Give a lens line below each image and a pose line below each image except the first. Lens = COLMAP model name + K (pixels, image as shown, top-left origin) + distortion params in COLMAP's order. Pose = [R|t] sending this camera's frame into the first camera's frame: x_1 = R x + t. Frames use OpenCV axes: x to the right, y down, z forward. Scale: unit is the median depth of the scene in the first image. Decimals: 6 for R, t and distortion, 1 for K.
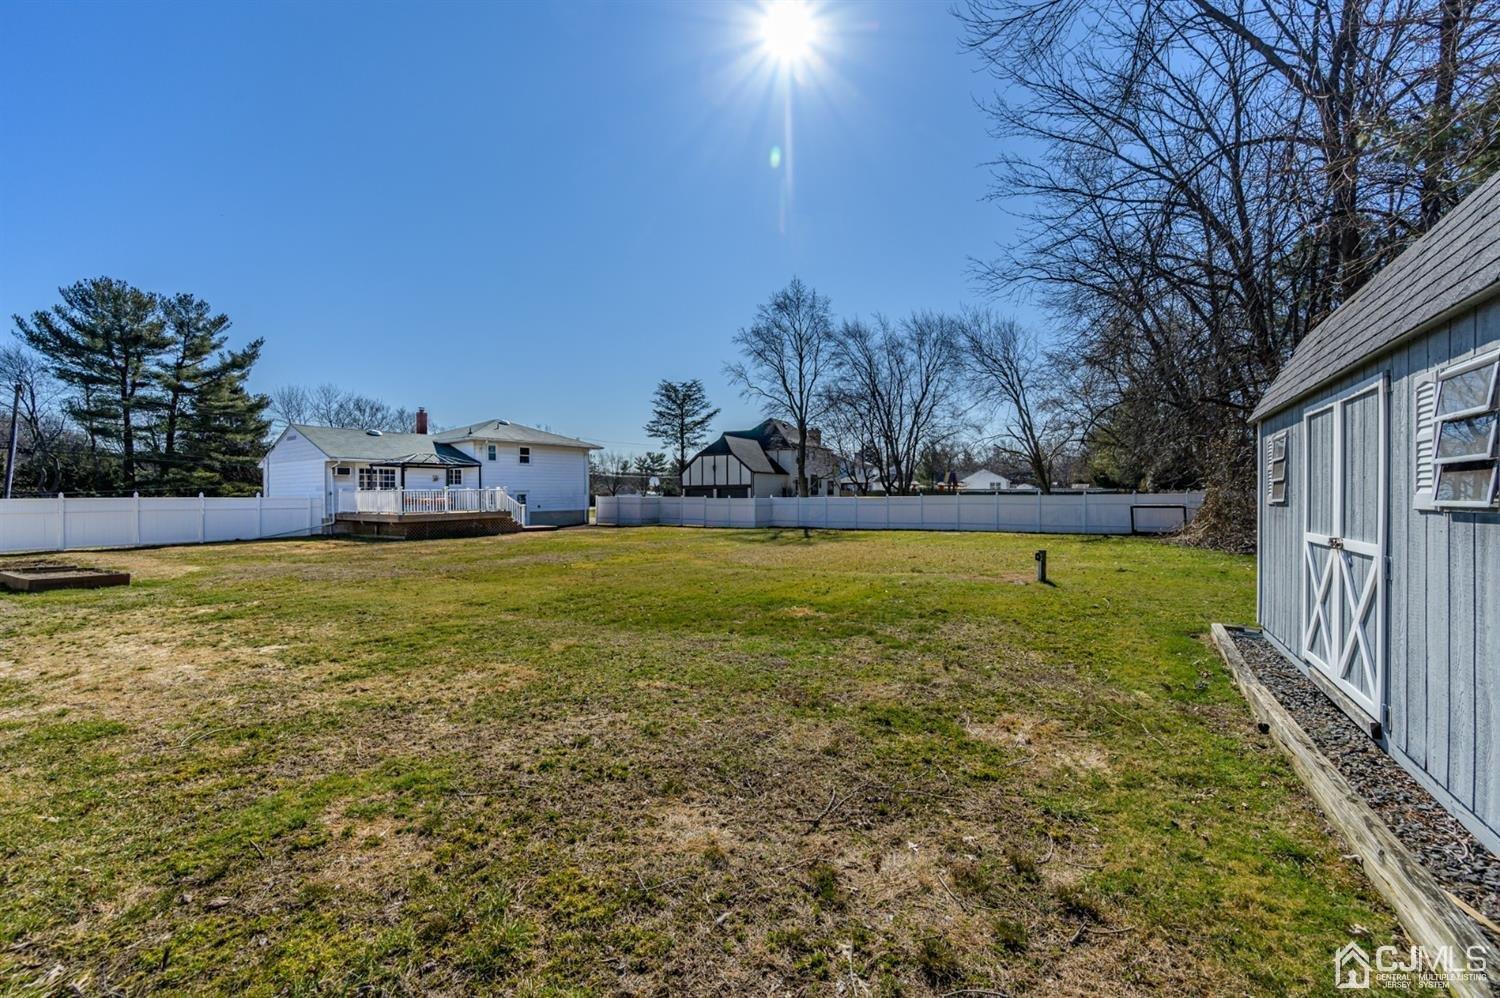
lens RADIAL K [[586.4, 0, 742.7], [0, 586.4, 495.1], [0, 0, 1]] dist [0.000299, -0.000347]
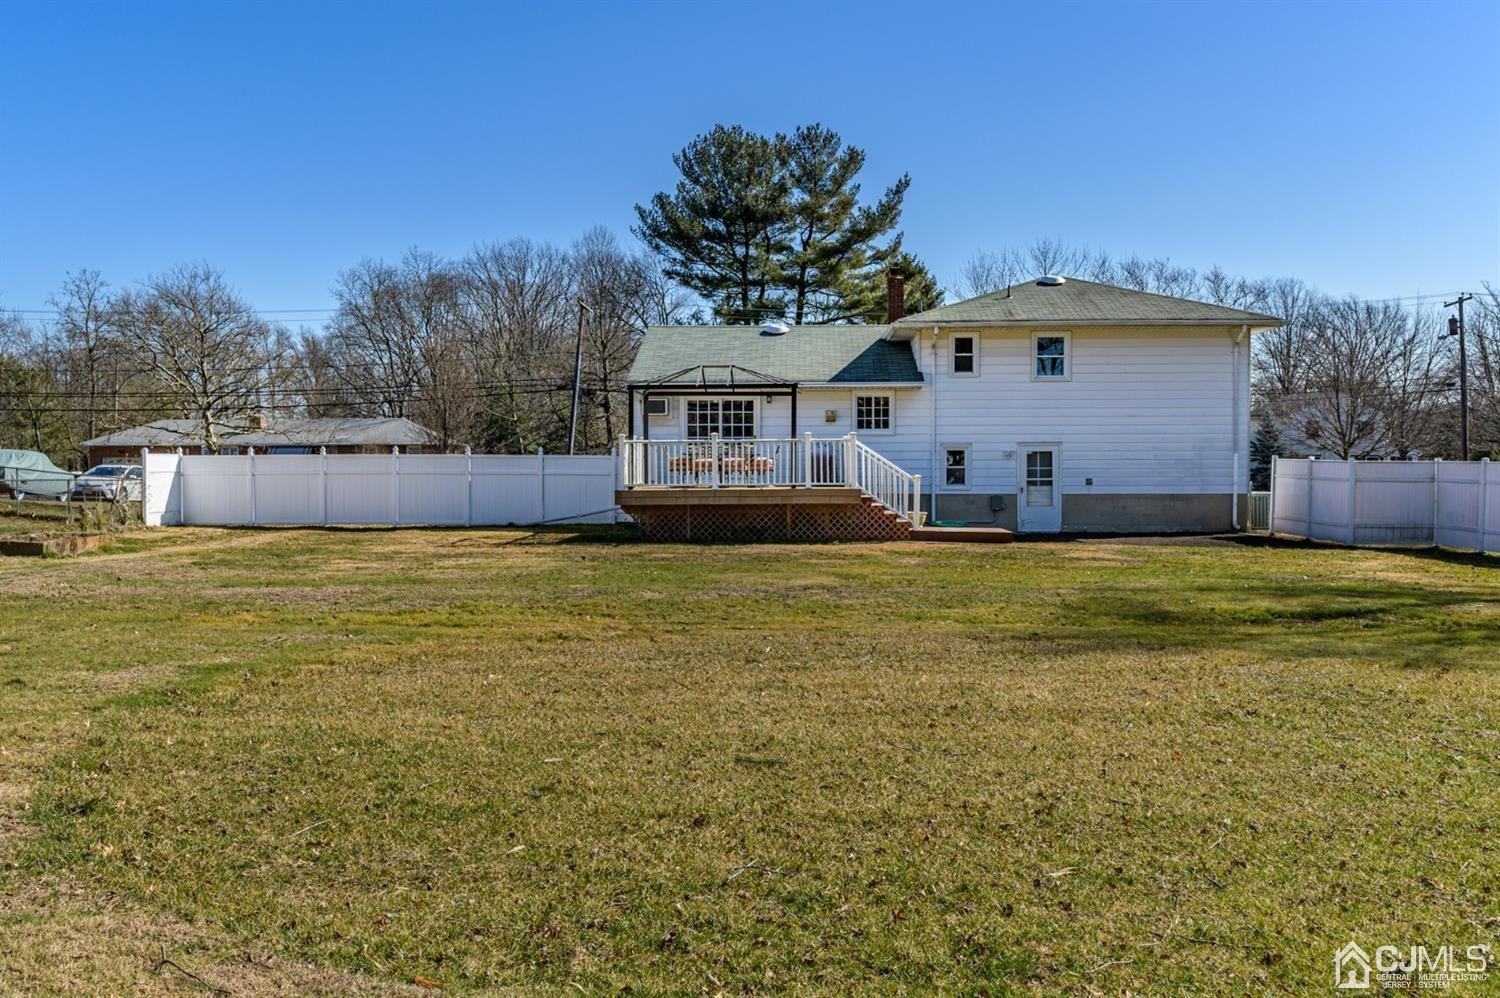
lens RADIAL K [[1299.9, 0, 747.9], [0, 1299.9, 496.5], [0, 0, 1]] dist [0.018573, 0.002926]
pose [[0.546087, 0.029729, -0.837201, 0.194824], [-0.004904, 0.999466, 0.032293, 0.001344], [0.837714, -0.013529, 0.545942, 0.231951]]
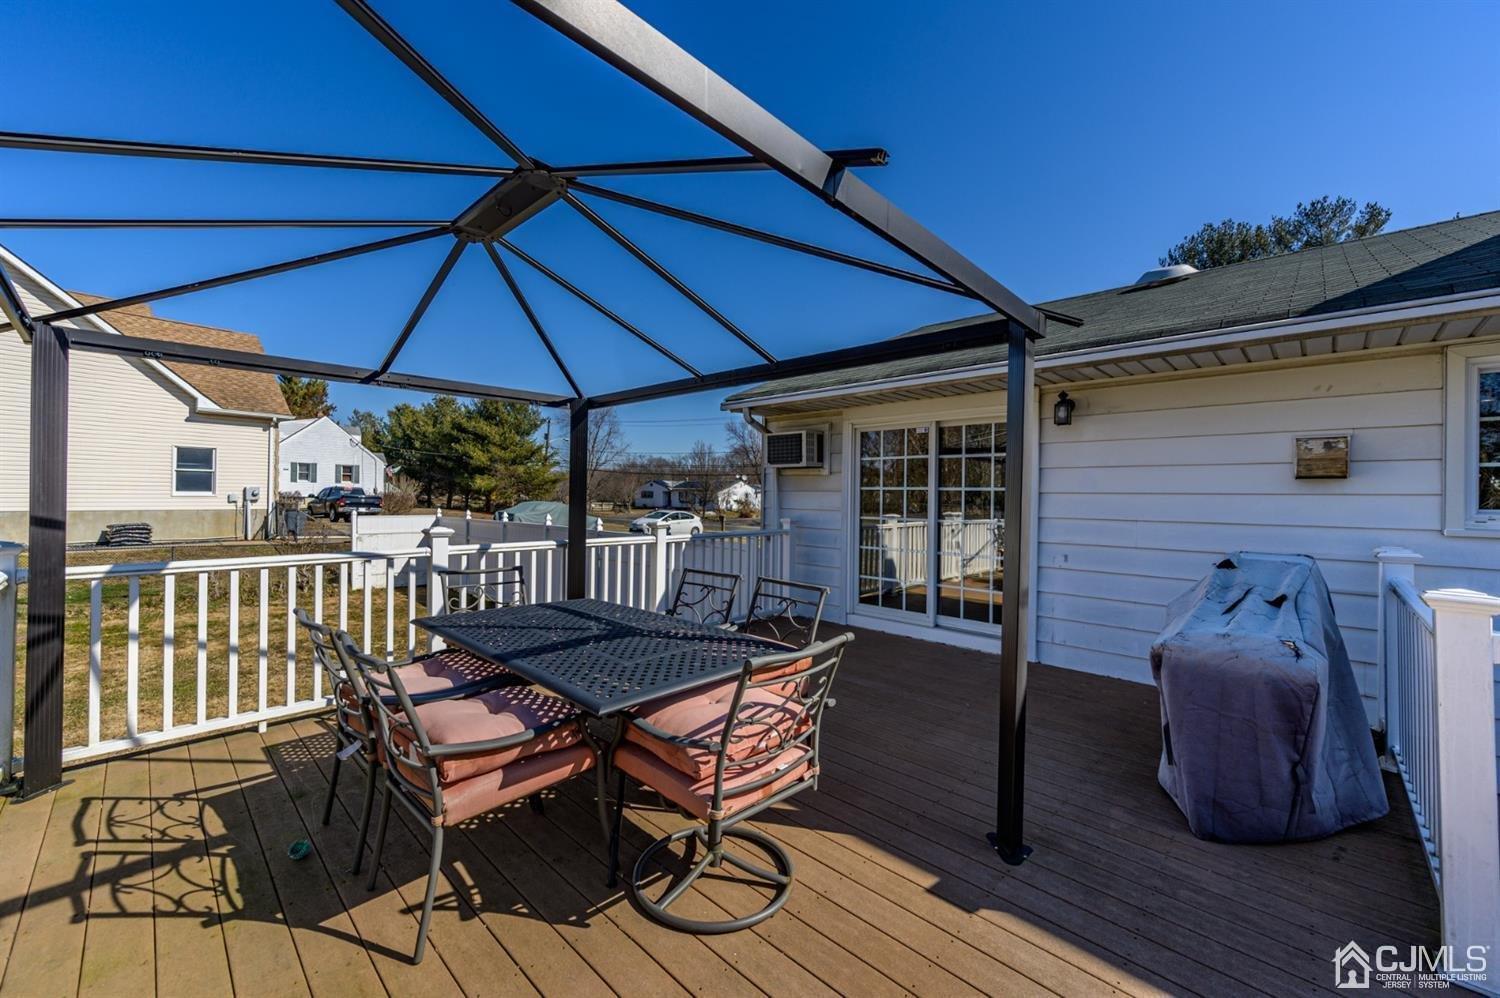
lens RADIAL K [[586.4, 0, 751.7], [0, 586.4, 492.8], [0, 0, 1]] dist [0.000299, -0.000347]
pose [[-0.146800, 0.004706, -0.989155, -0.238315], [-0.012303, 0.999903, 0.006583, -0.012940], [0.989090, 0.013136, -0.146728, 0.557694]]
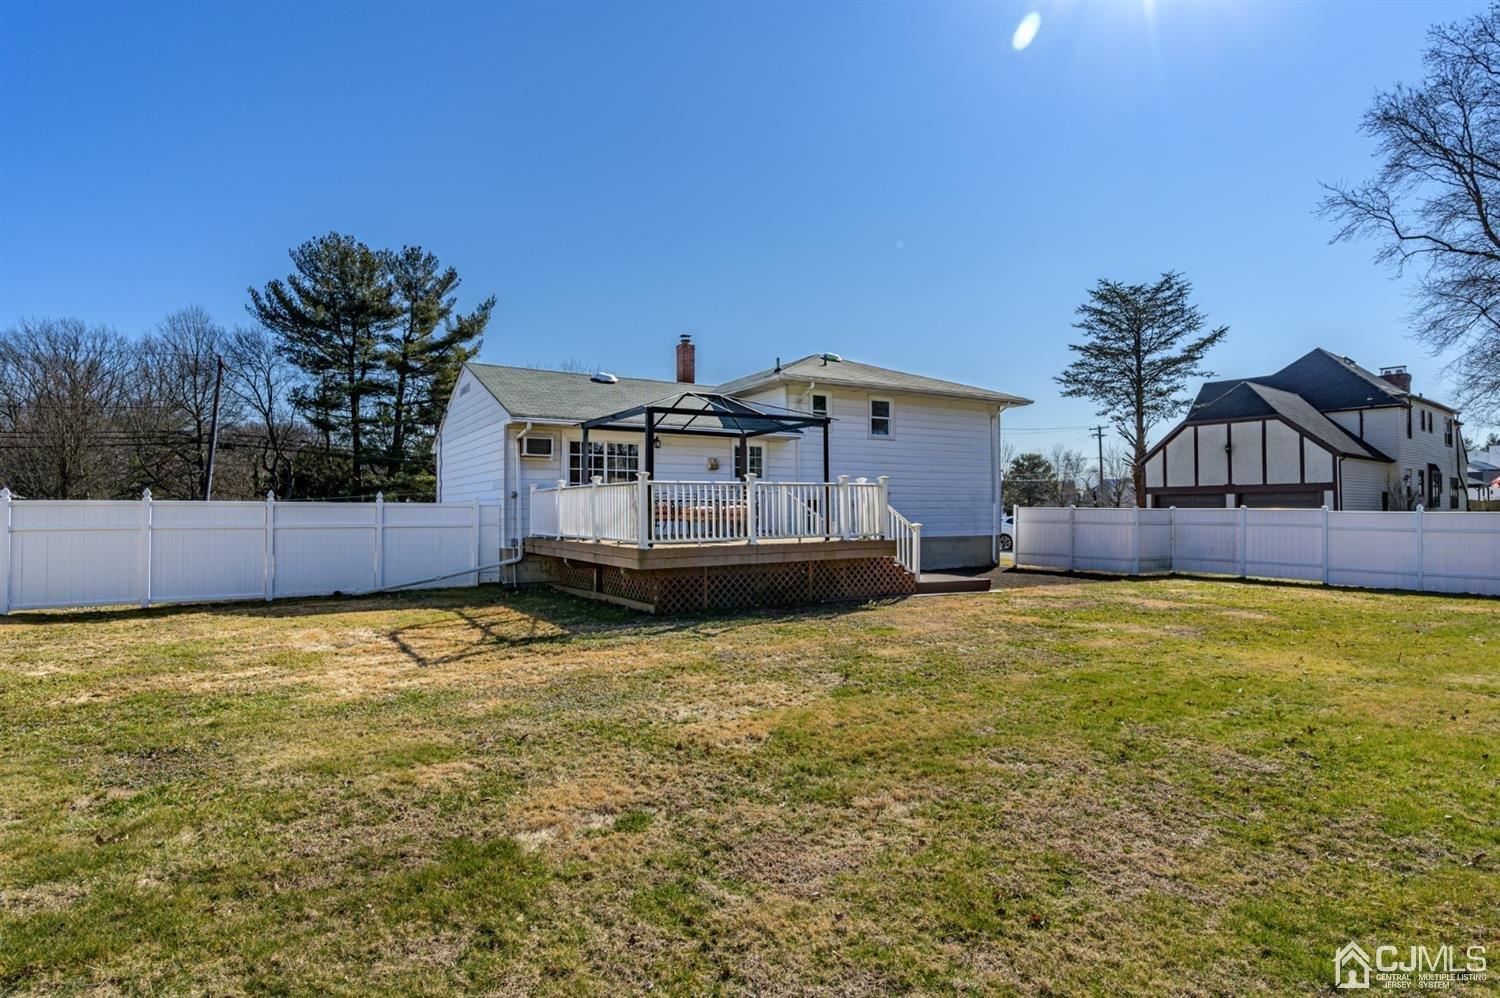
lens RADIAL K [[770.6, 0, 755.1], [0, 770.6, 504.0], [0, 0, 1]] dist [-0.015225, -0.002126]
pose [[0.922177, 0.001840, -0.386764, -0.160445], [-0.004872, 0.999965, -0.006858, 0.004092], [0.386738, 0.008209, 0.922153, 0.280814]]
